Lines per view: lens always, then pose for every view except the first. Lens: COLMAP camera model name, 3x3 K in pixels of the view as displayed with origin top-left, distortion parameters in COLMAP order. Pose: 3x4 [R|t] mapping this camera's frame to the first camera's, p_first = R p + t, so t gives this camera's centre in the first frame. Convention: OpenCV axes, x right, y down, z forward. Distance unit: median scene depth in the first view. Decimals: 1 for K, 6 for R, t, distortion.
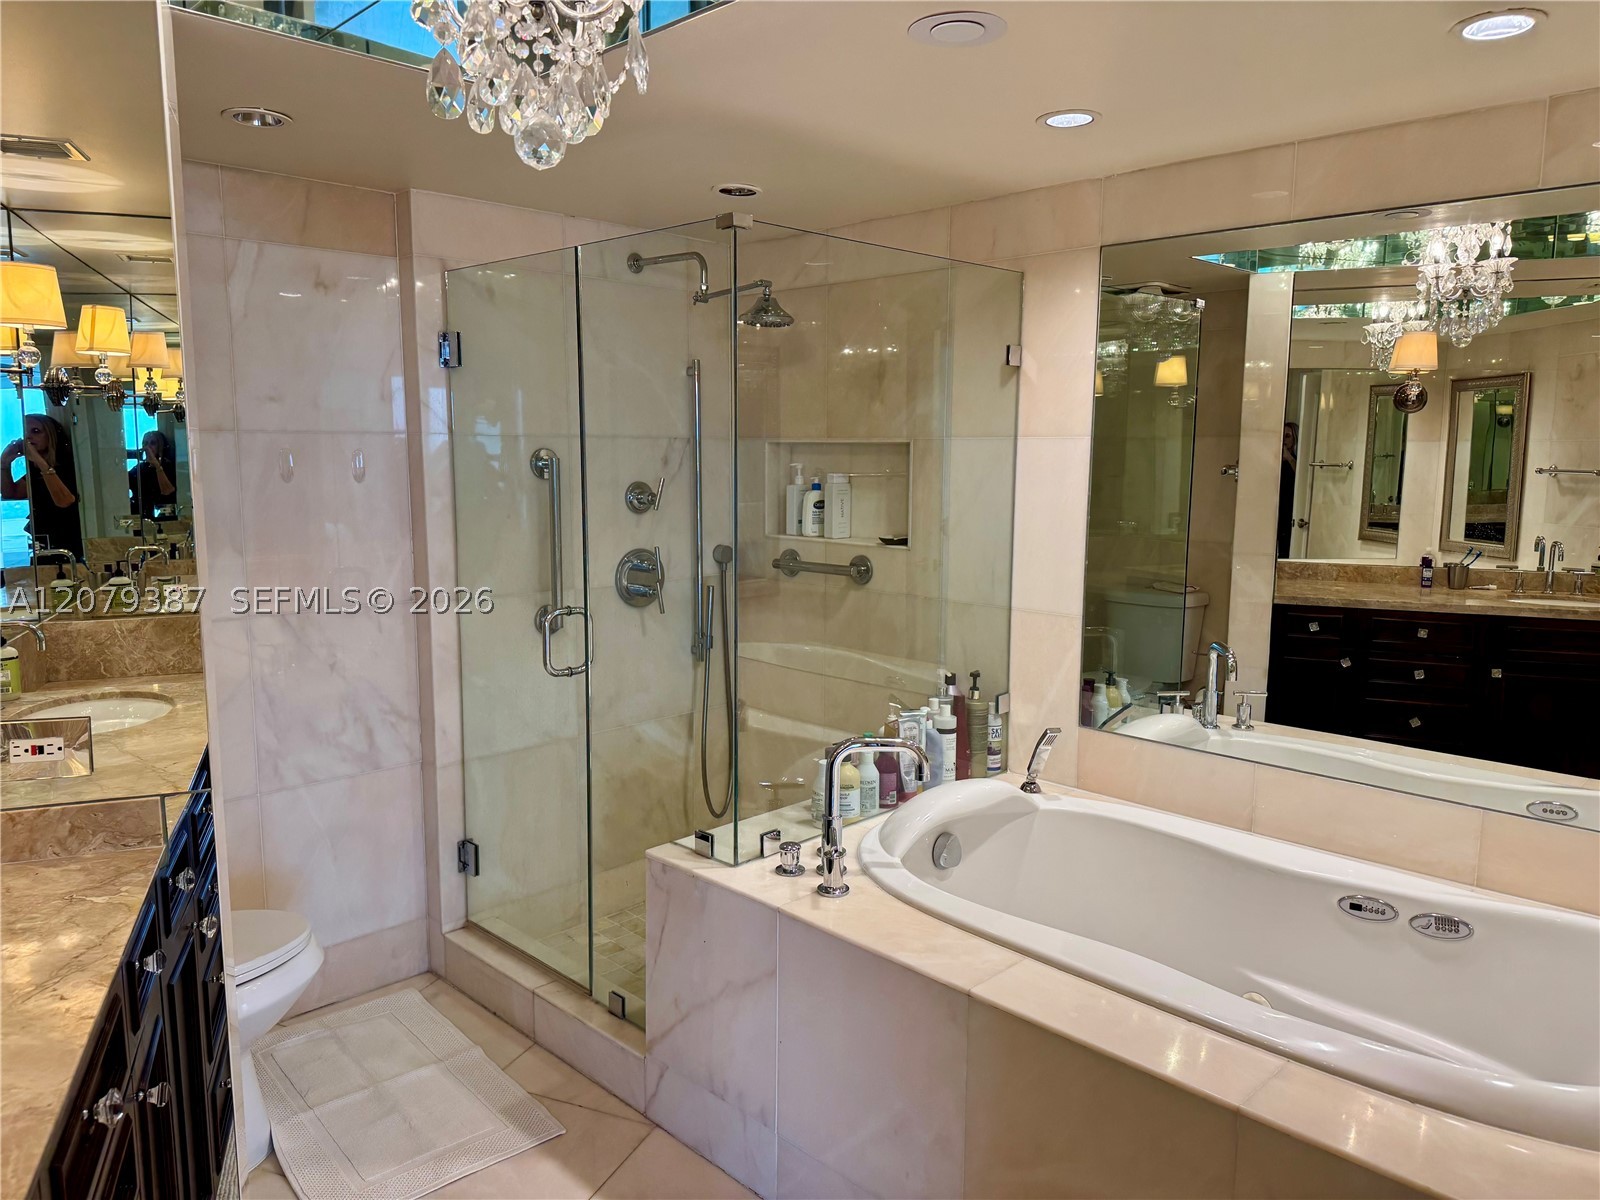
lens RADIAL K [[1112.4, 0, 801.2], [0, 1112.4, 595.8], [0, 0, 1]] dist [0.083738, -0.118354]
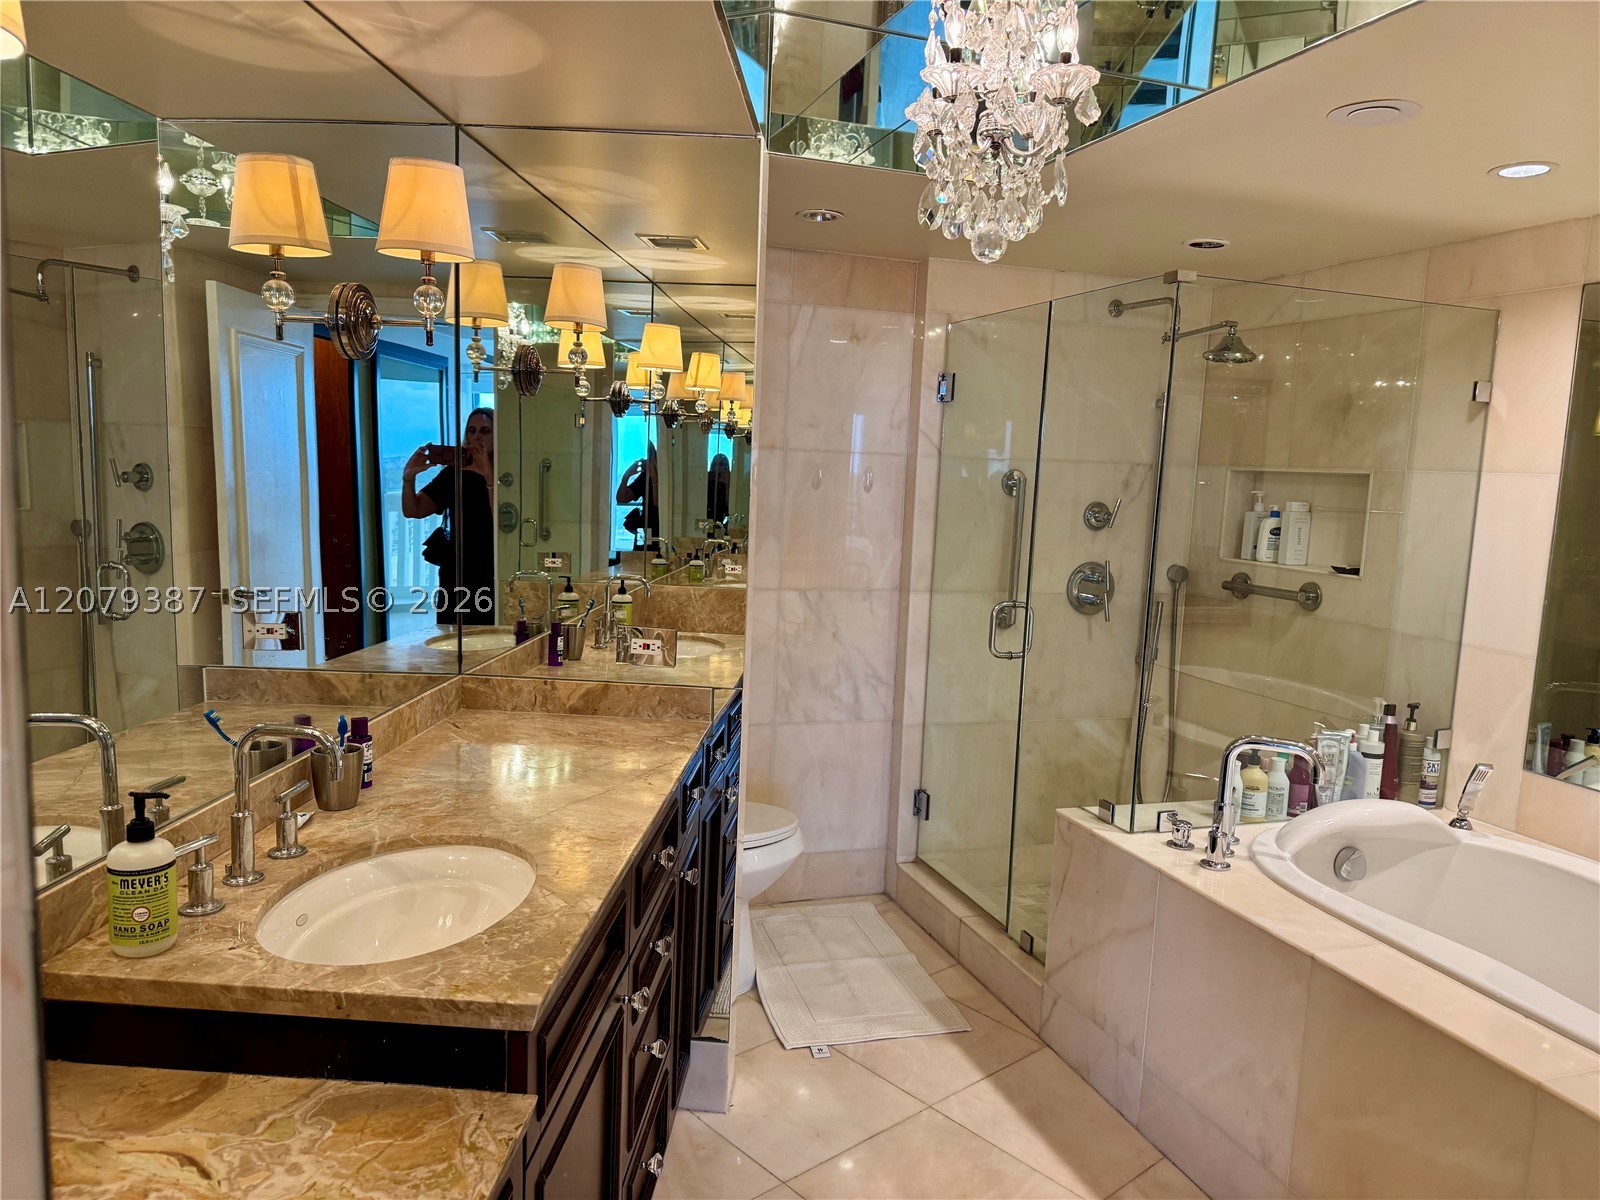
lens RADIAL K [[1112.4, 0, 801.2], [0, 1112.4, 595.8], [0, 0, 1]] dist [0.083738, -0.118354]
pose [[0.899099, 0.083004, -0.429805, 0.089862], [-0.094935, 0.995463, -0.006348, 0.030904], [0.427328, 0.046511, 0.902900, -0.159462]]
